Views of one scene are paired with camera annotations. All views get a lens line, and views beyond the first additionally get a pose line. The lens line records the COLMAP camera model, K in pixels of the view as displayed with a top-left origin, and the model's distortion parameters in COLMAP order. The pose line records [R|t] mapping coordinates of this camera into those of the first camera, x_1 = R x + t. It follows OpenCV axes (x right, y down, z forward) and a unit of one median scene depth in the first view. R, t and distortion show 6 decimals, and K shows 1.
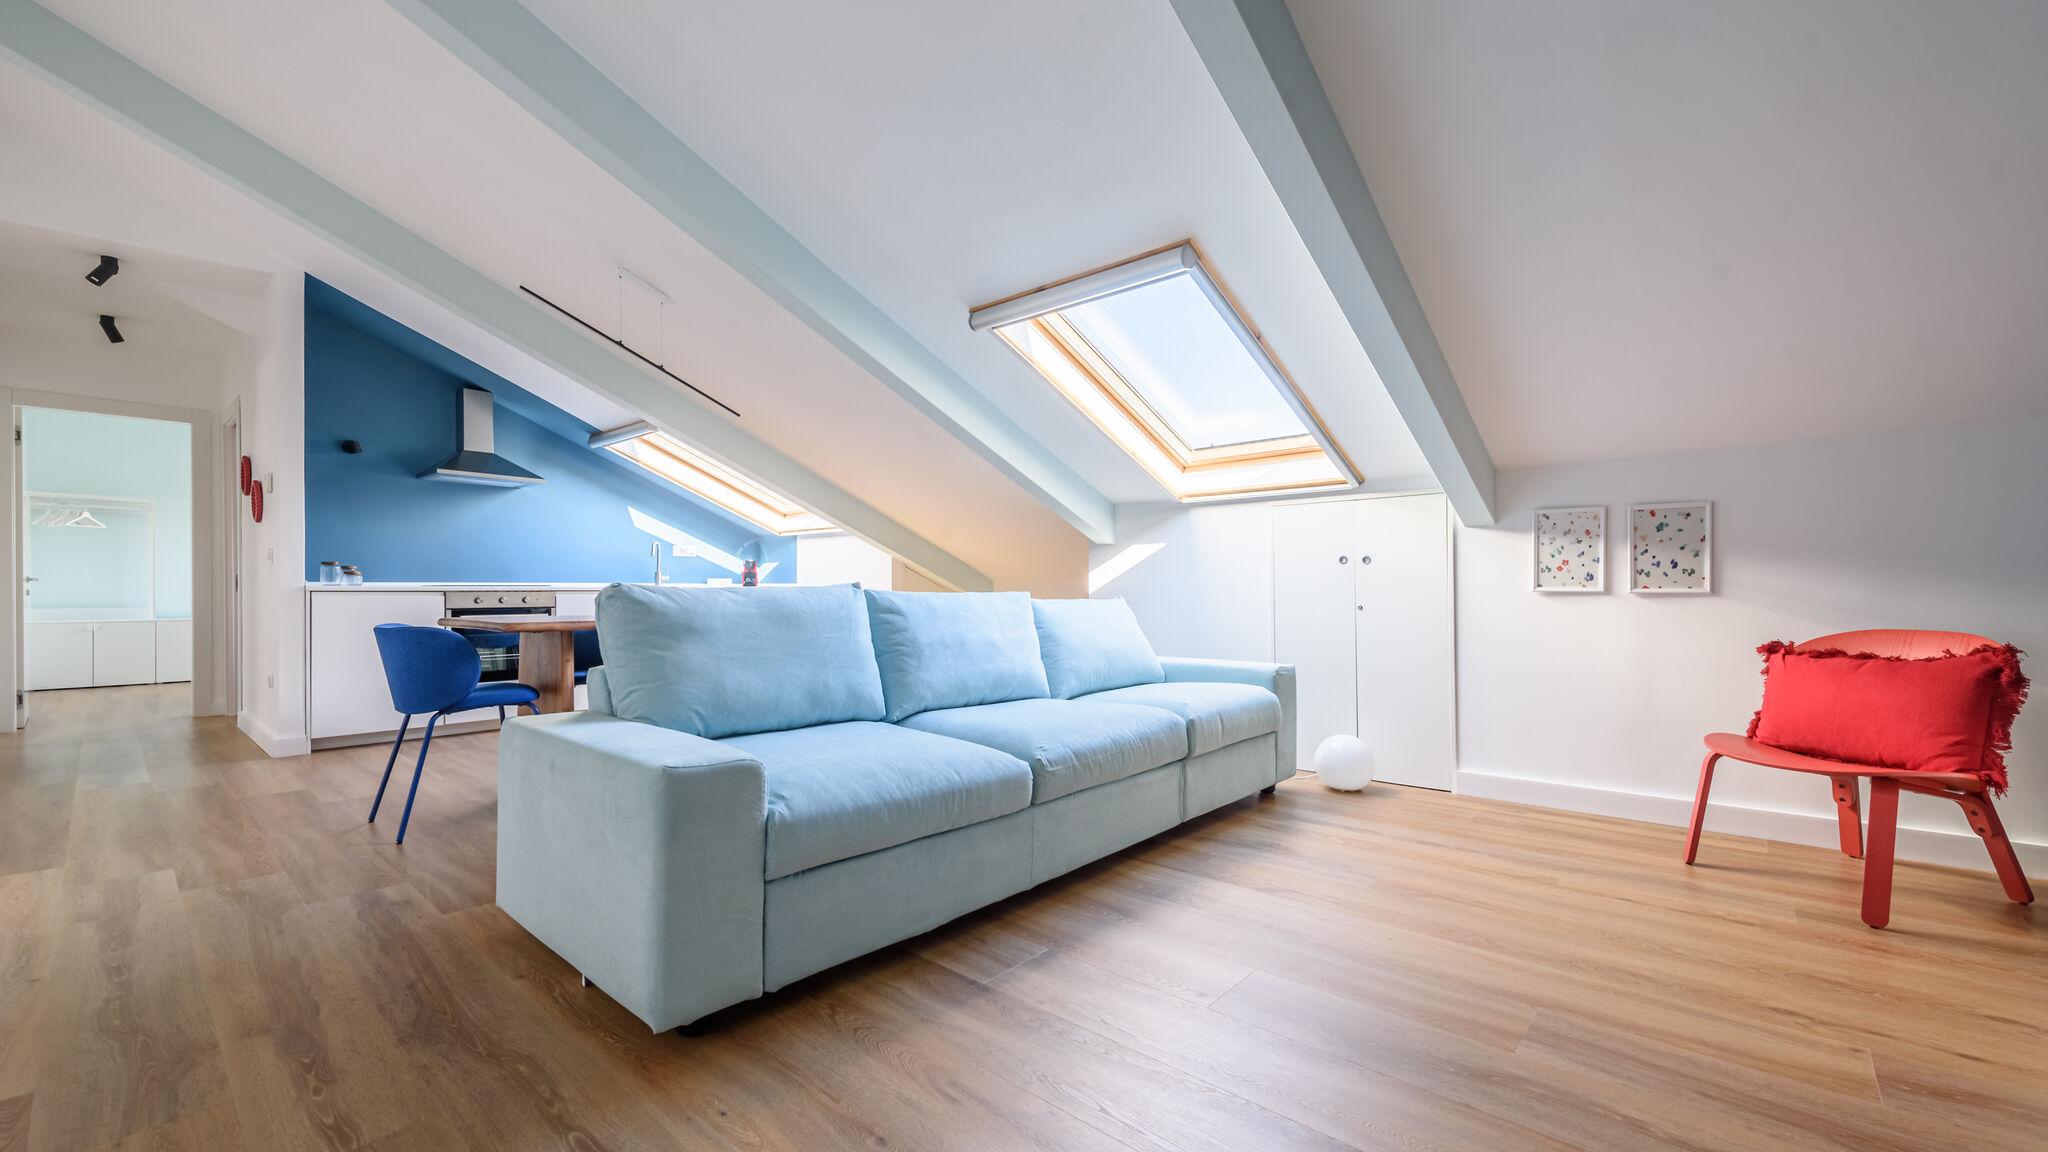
lens RADIAL K [[816.5, 0, 1029.2], [0, 816.5, 586.0], [0, 0, 1]] dist [0.001291, -0.000940]
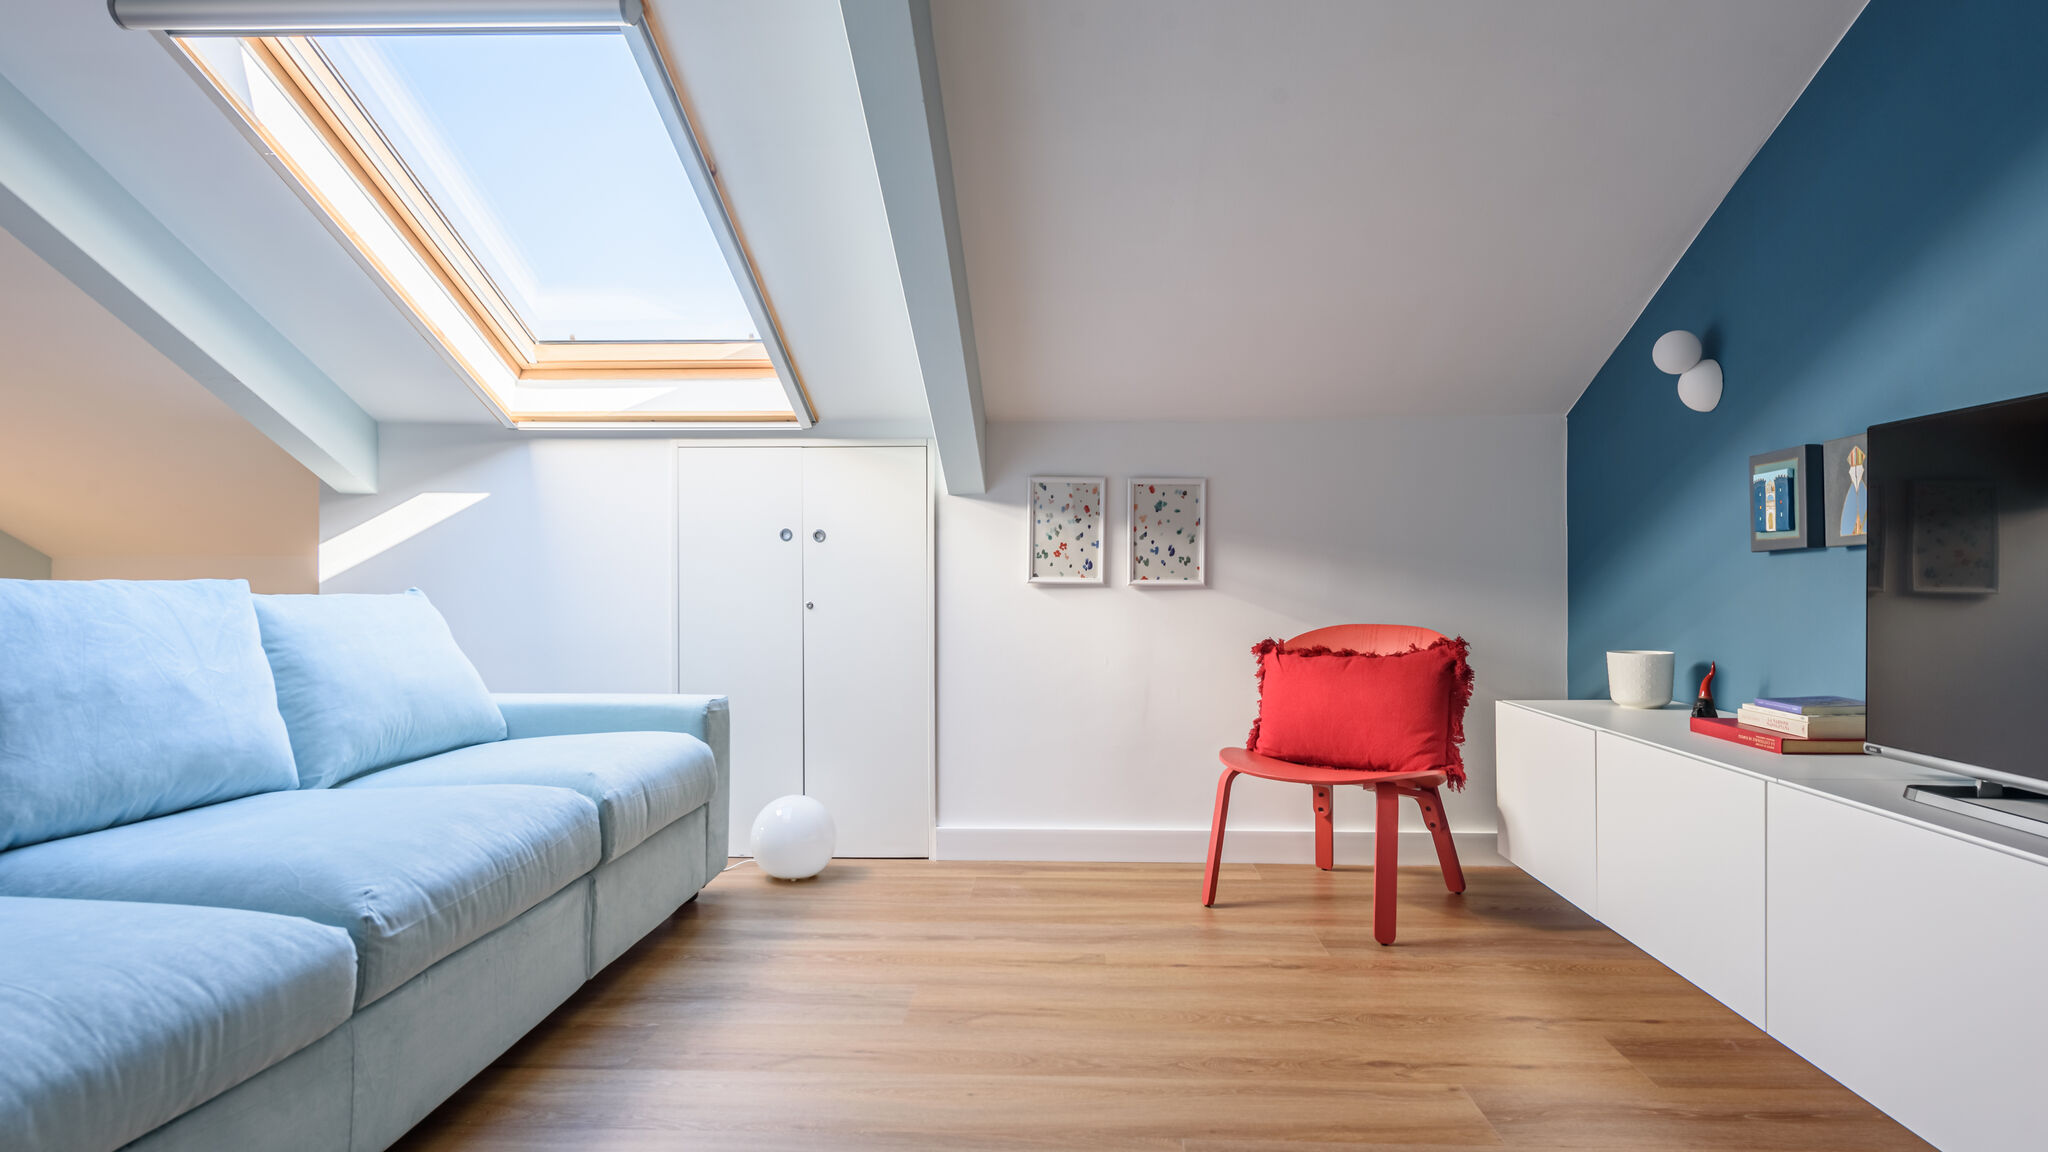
lens RADIAL K [[1203.5, 0, 1029.3], [0, 1203.5, 567.9], [0, 0, 1]] dist [0.025039, -0.013764]
pose [[0.773592, 0.011626, 0.633577, -0.115163], [-0.008735, 0.999932, -0.007683, 0.001650], [-0.633623, 0.000409, 0.773641, 0.138779]]
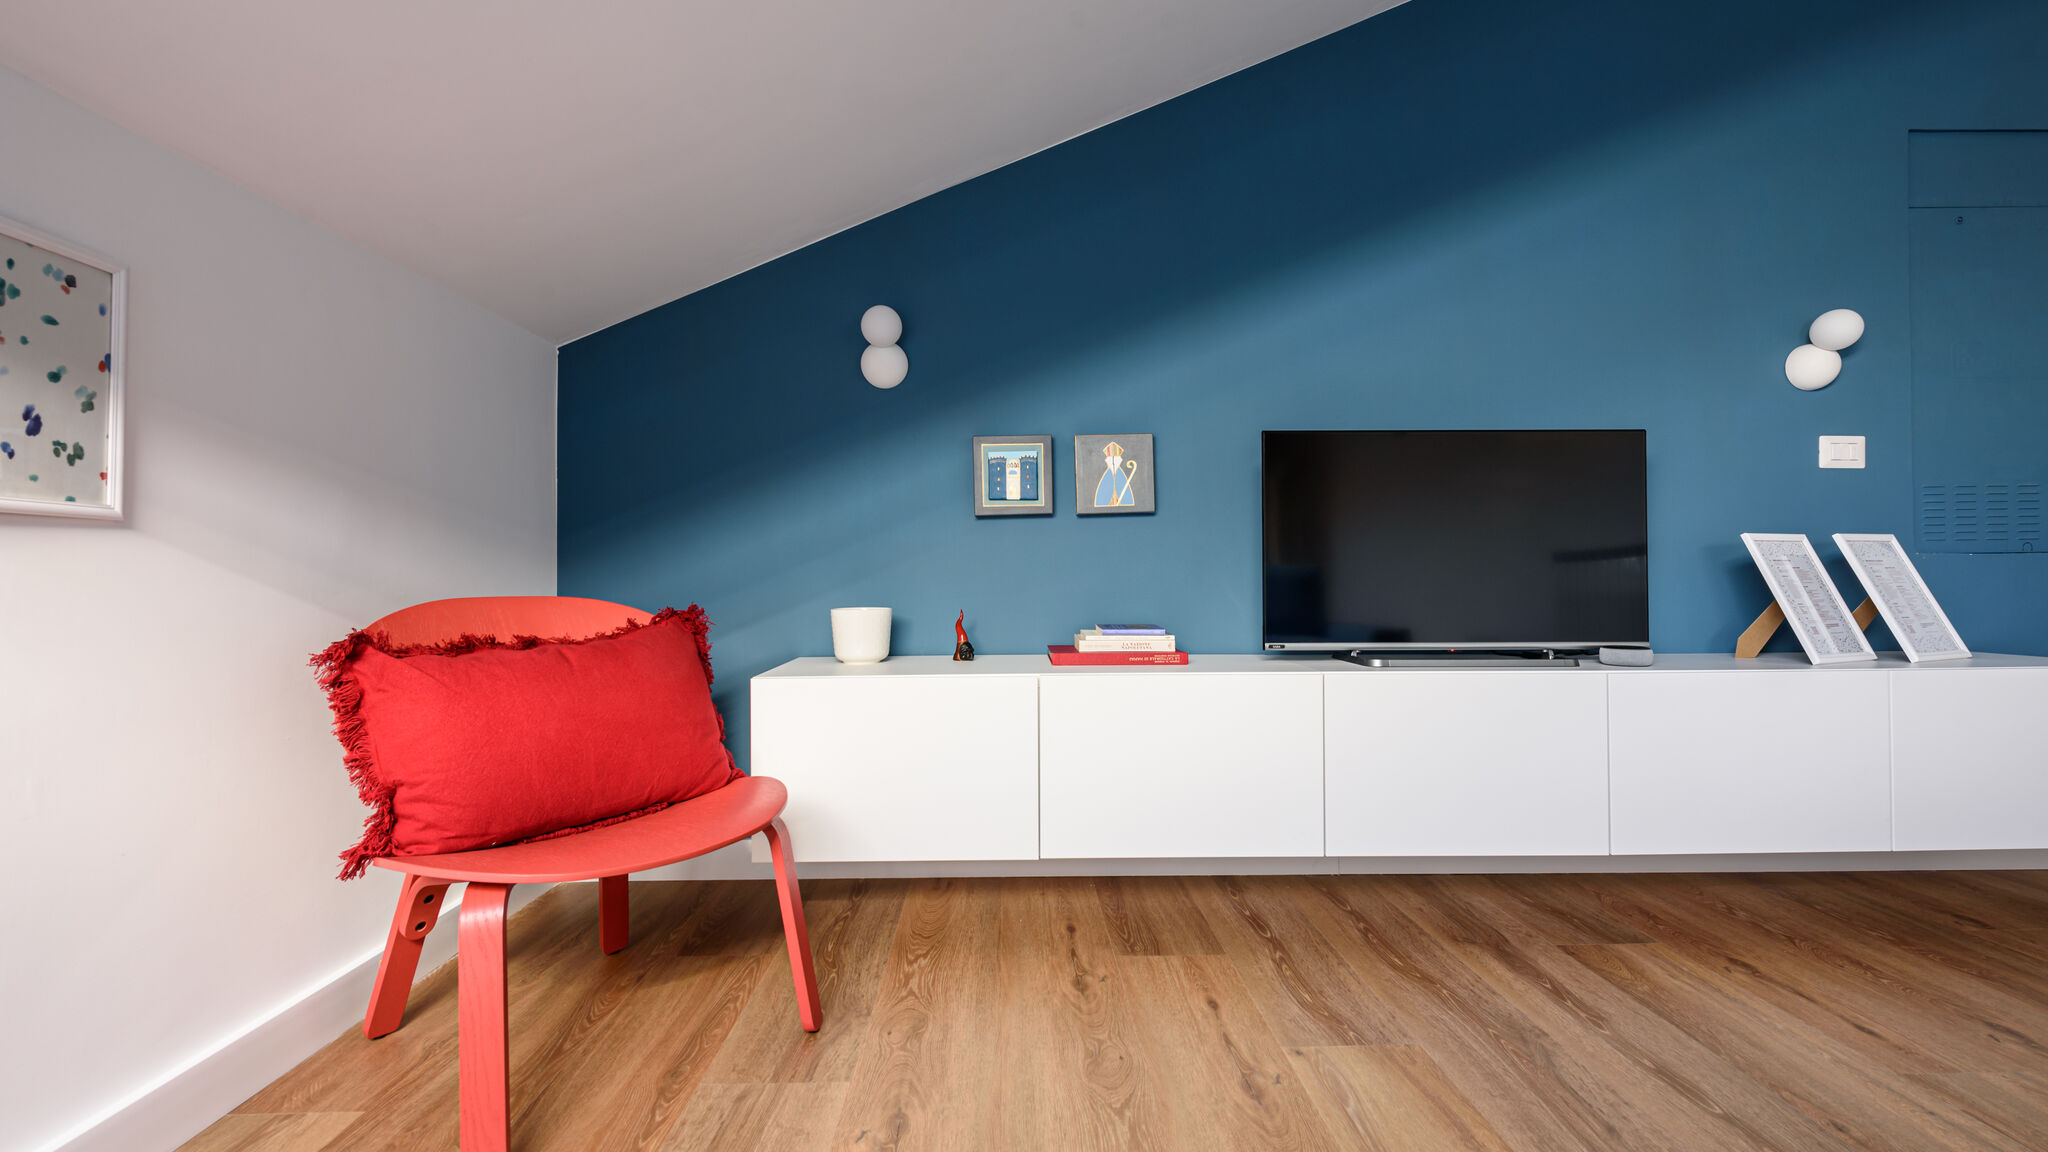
lens RADIAL K [[844.9, 0, 1027.4], [0, 844.9, 575.8], [0, 0, 1]] dist [0.003351, 0.000131]
pose [[-0.679957, 0.013041, 0.733136, 0.296509], [0.005319, 0.999903, -0.012854, 0.041603], [-0.733232, -0.004841, -0.679961, 0.983952]]
